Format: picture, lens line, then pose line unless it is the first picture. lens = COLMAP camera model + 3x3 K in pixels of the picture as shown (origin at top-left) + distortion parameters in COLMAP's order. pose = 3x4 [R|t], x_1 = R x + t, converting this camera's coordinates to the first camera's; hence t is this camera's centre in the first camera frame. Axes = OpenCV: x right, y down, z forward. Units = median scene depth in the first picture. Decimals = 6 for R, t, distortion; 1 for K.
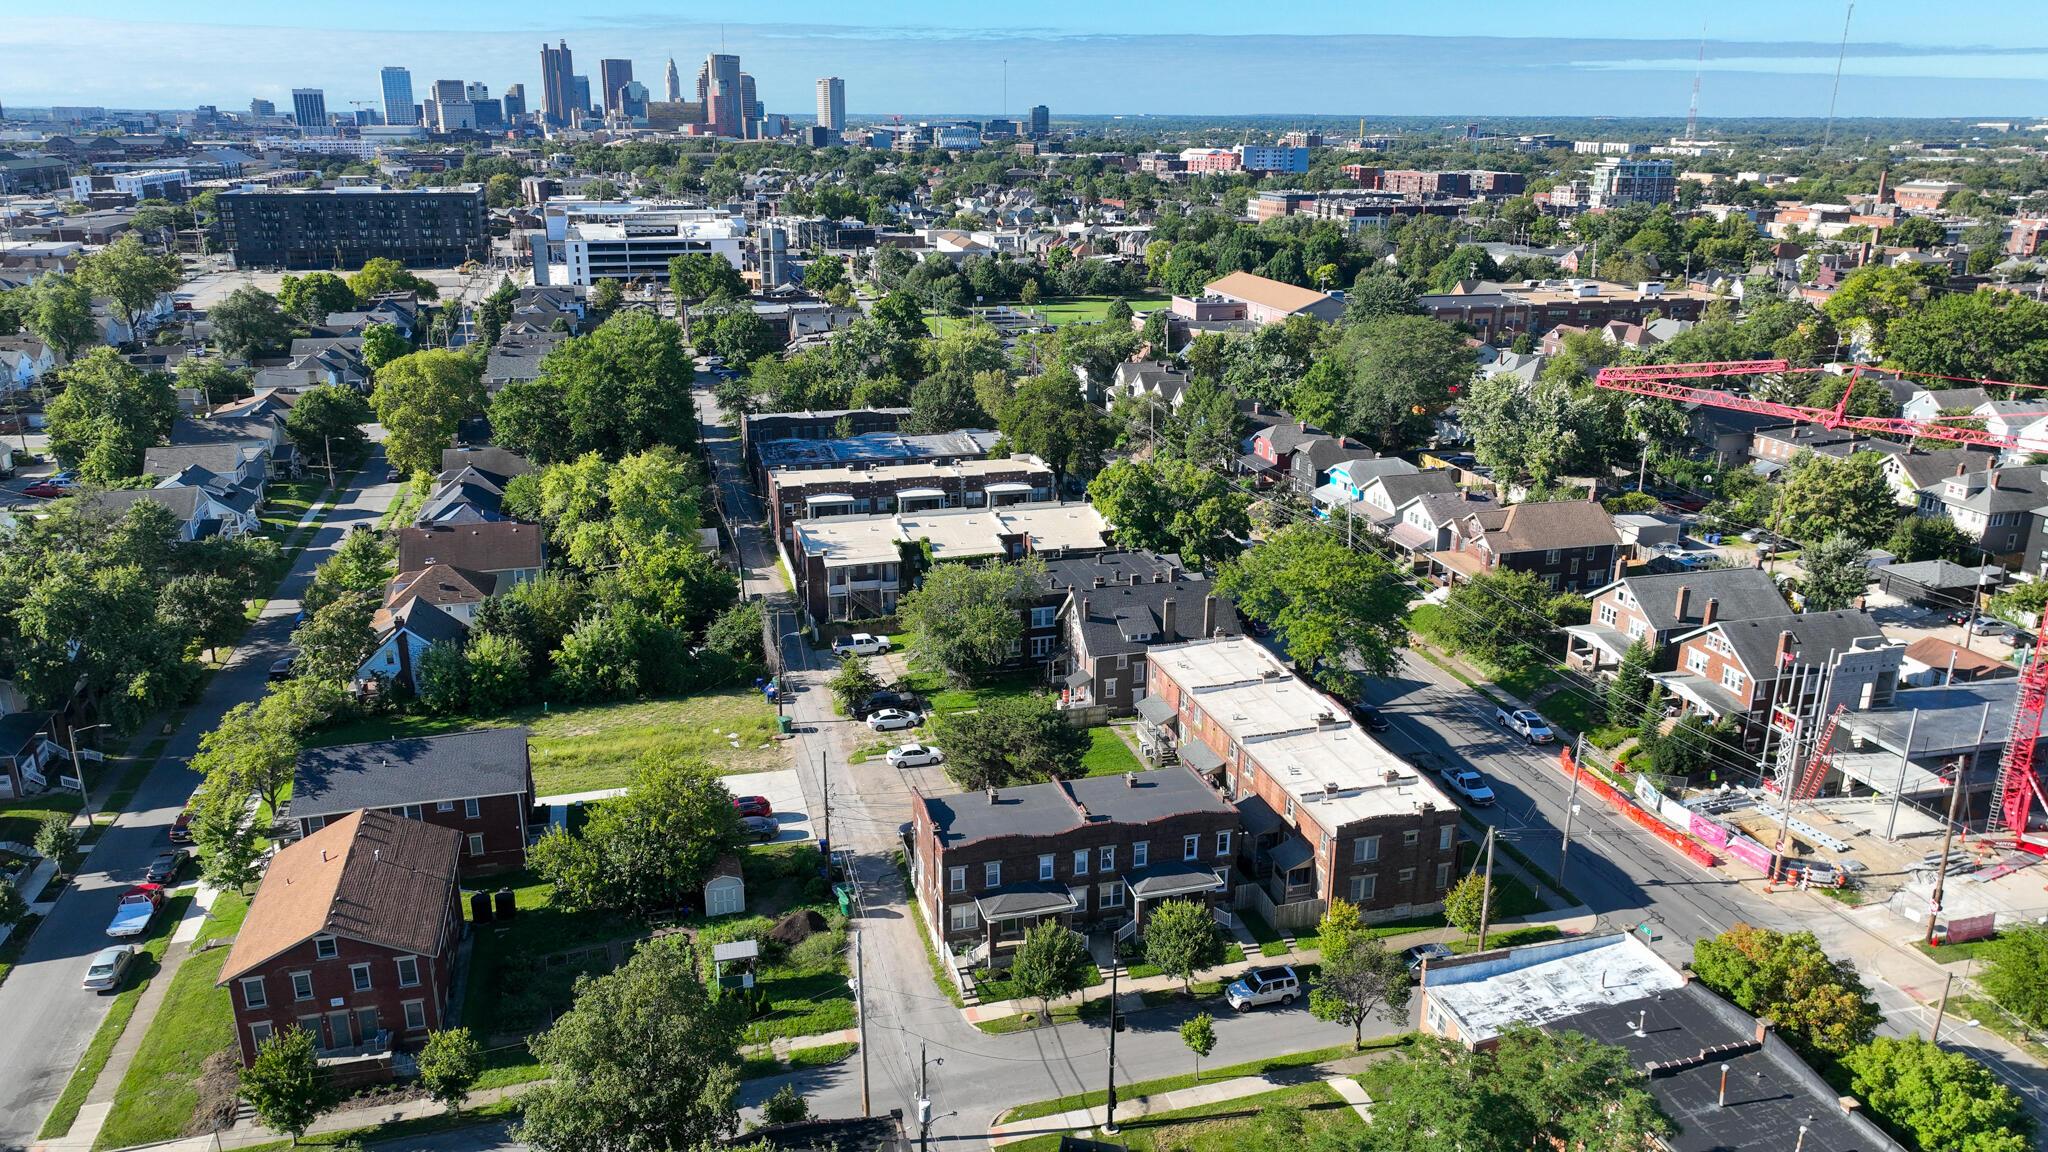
lens RADIAL K [[1450.4, 0, 1024.0], [0, 1450.4, 576.0], [0, 0, 1]] dist [0.000344, 0.012207]
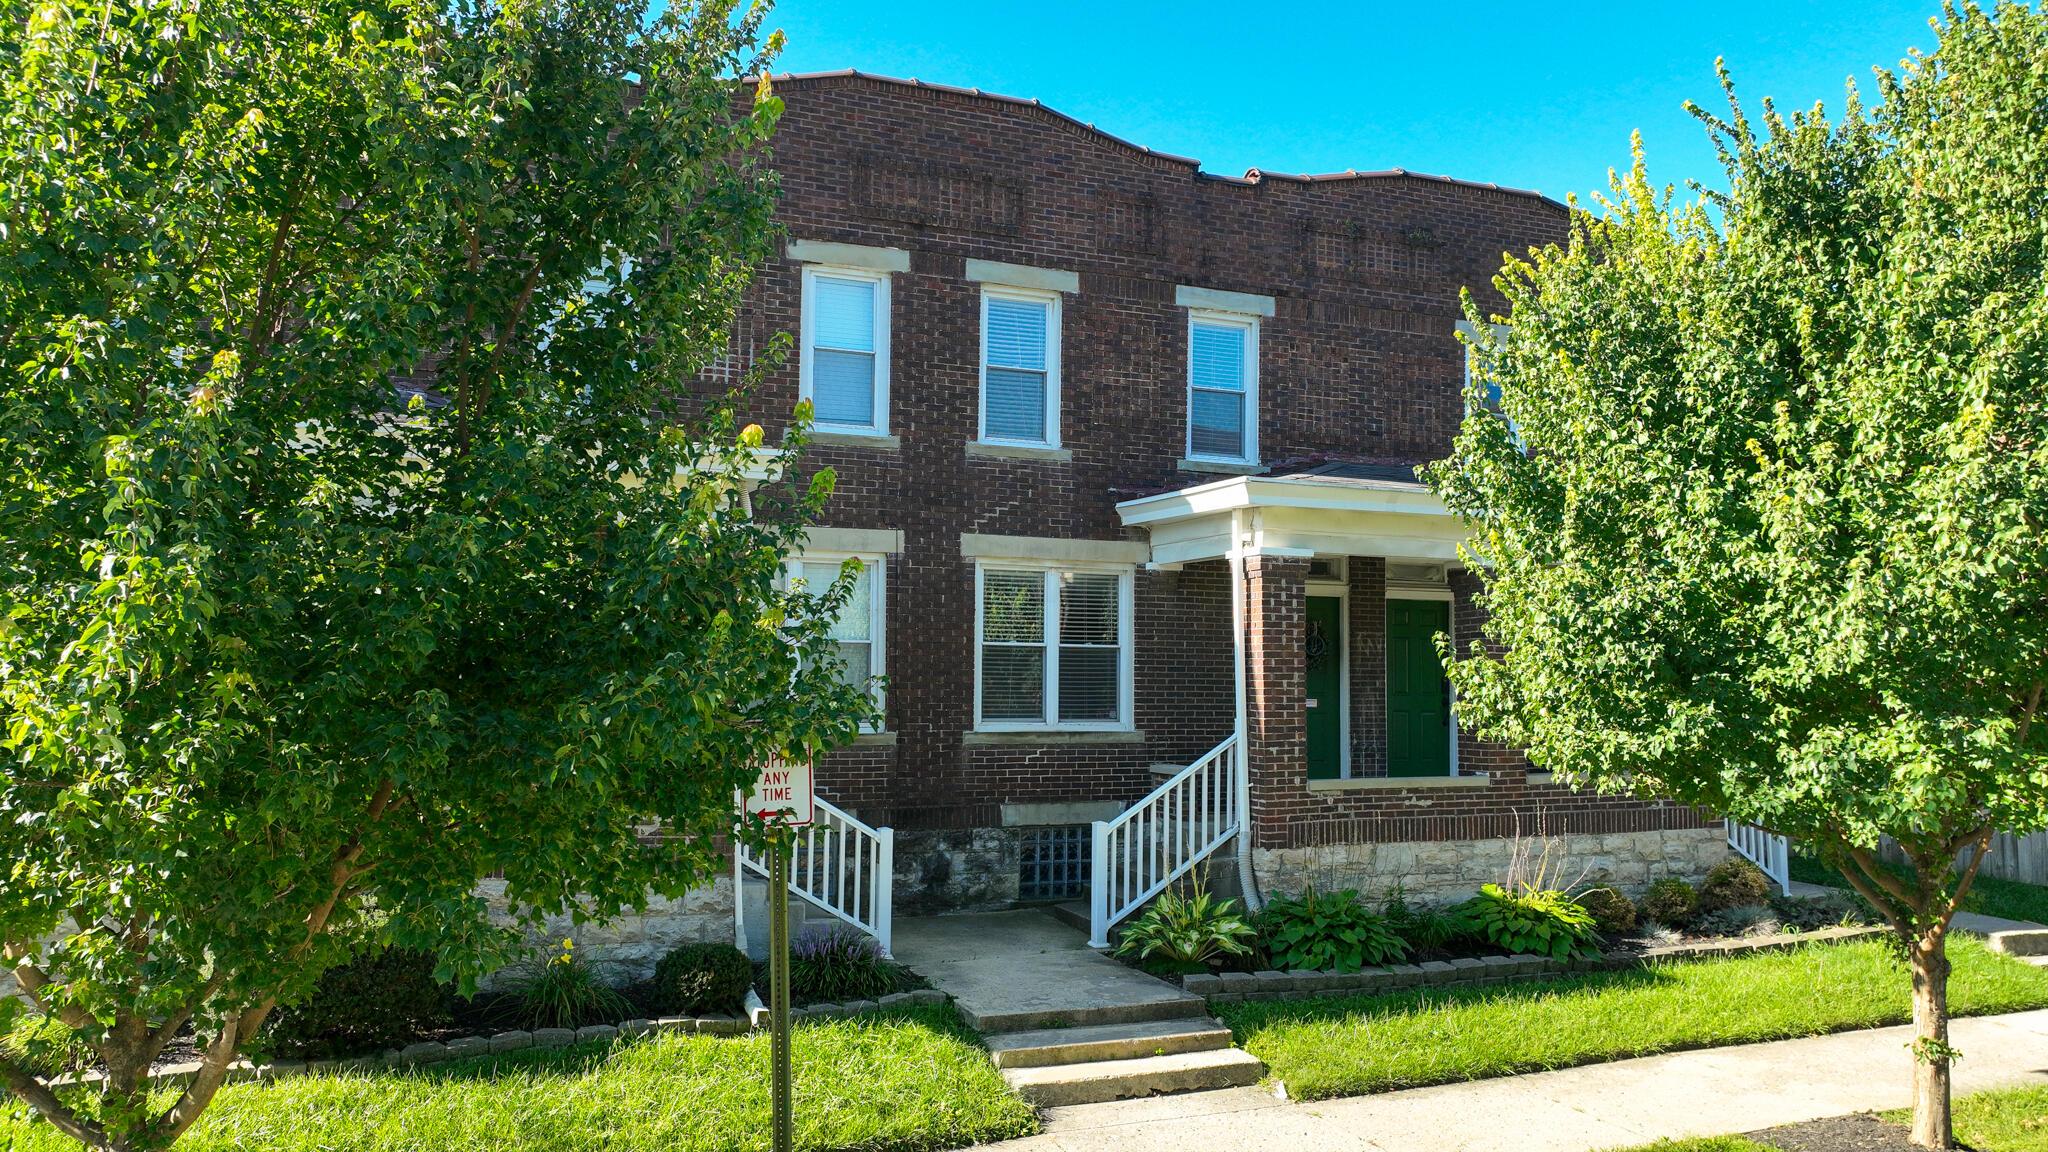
lens RADIAL K [[1482.3, 0, 1034.2], [0, 1482.3, 580.0], [0, 0, 1]] dist [0.003971, 0.010880]
pose [[0.993374, 0.011003, 0.114399, 0.029476], [0.032242, 0.928752, -0.369296, 0.195095], [-0.110312, 0.370538, 0.922244, 0.616131]]
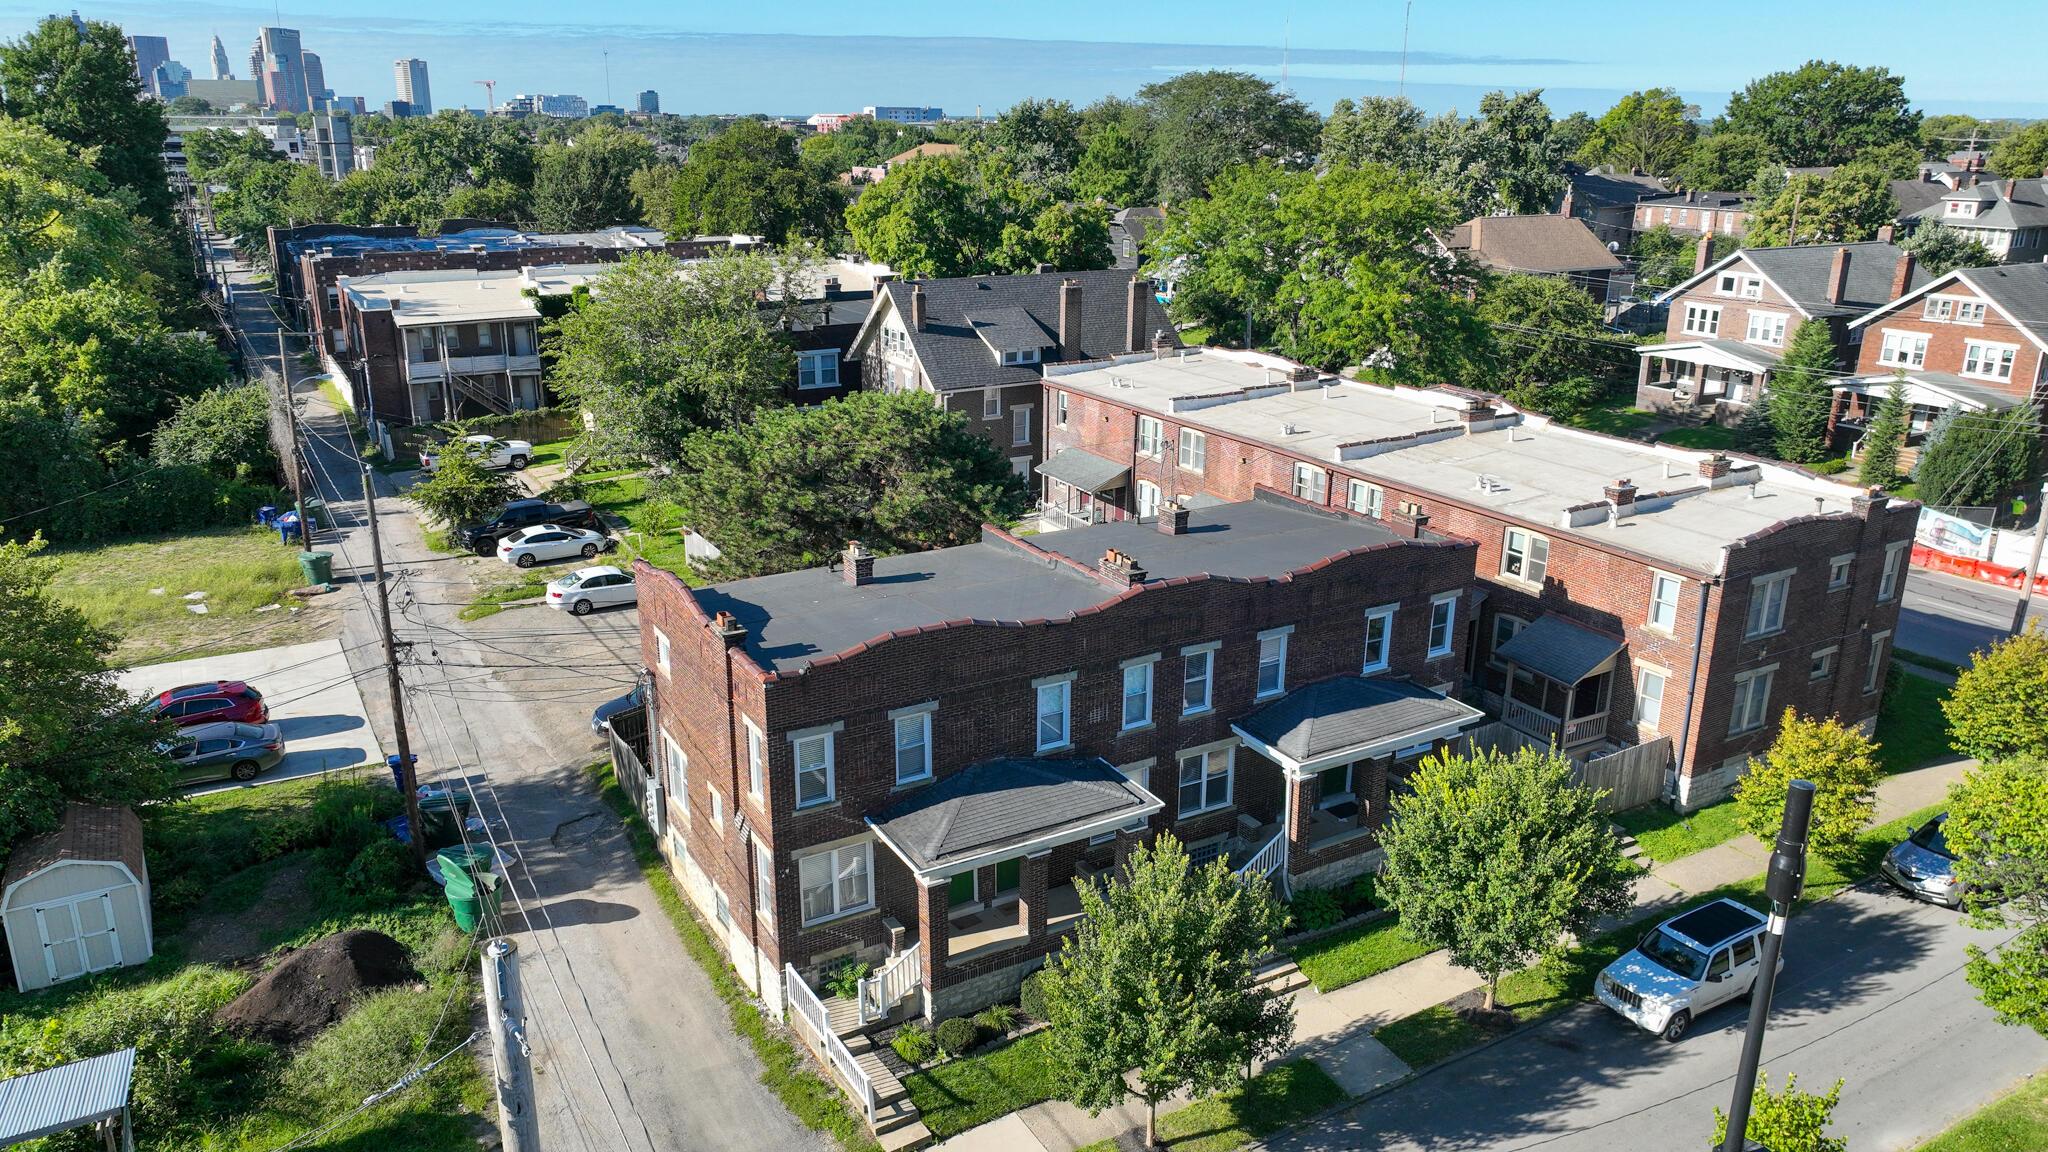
lens RADIAL K [[1450.4, 0, 1024.0], [0, 1450.4, 576.0], [0, 0, 1]] dist [0.000344, 0.012207]
pose [[0.967935, -0.076144, 0.239381, -0.052050], [0.076640, 0.997032, 0.007248, 0.115422], [-0.239223, 0.011331, 0.970899, 0.462309]]
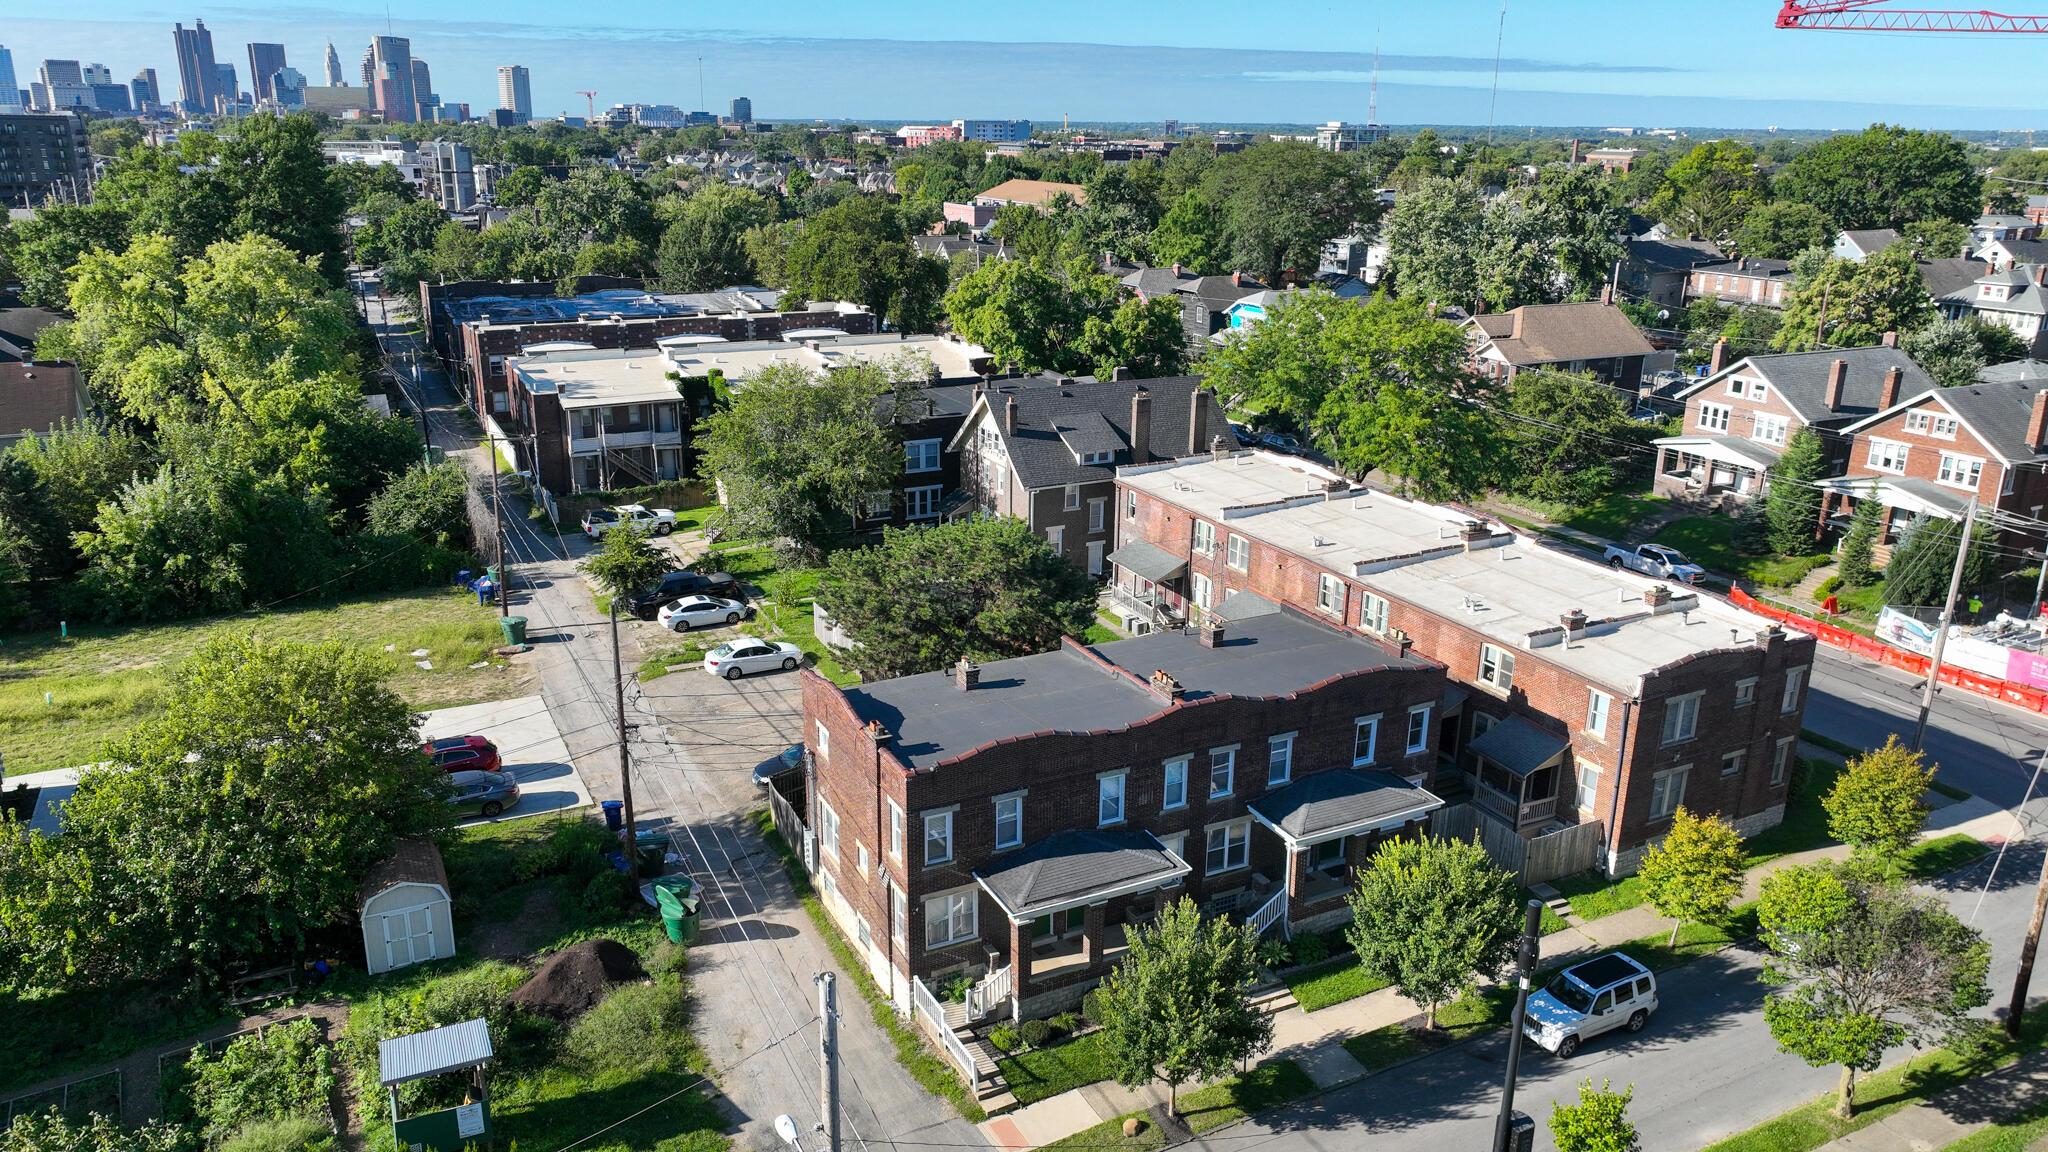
lens RADIAL K [[1450.4, 0, 1024.0], [0, 1450.4, 576.0], [0, 0, 1]] dist [0.000344, 0.012207]
pose [[0.980671, -0.053467, 0.188218, -0.070135], [0.054299, 0.998524, 0.000737, 0.088211], [-0.187980, 0.009498, 0.982127, 0.375135]]
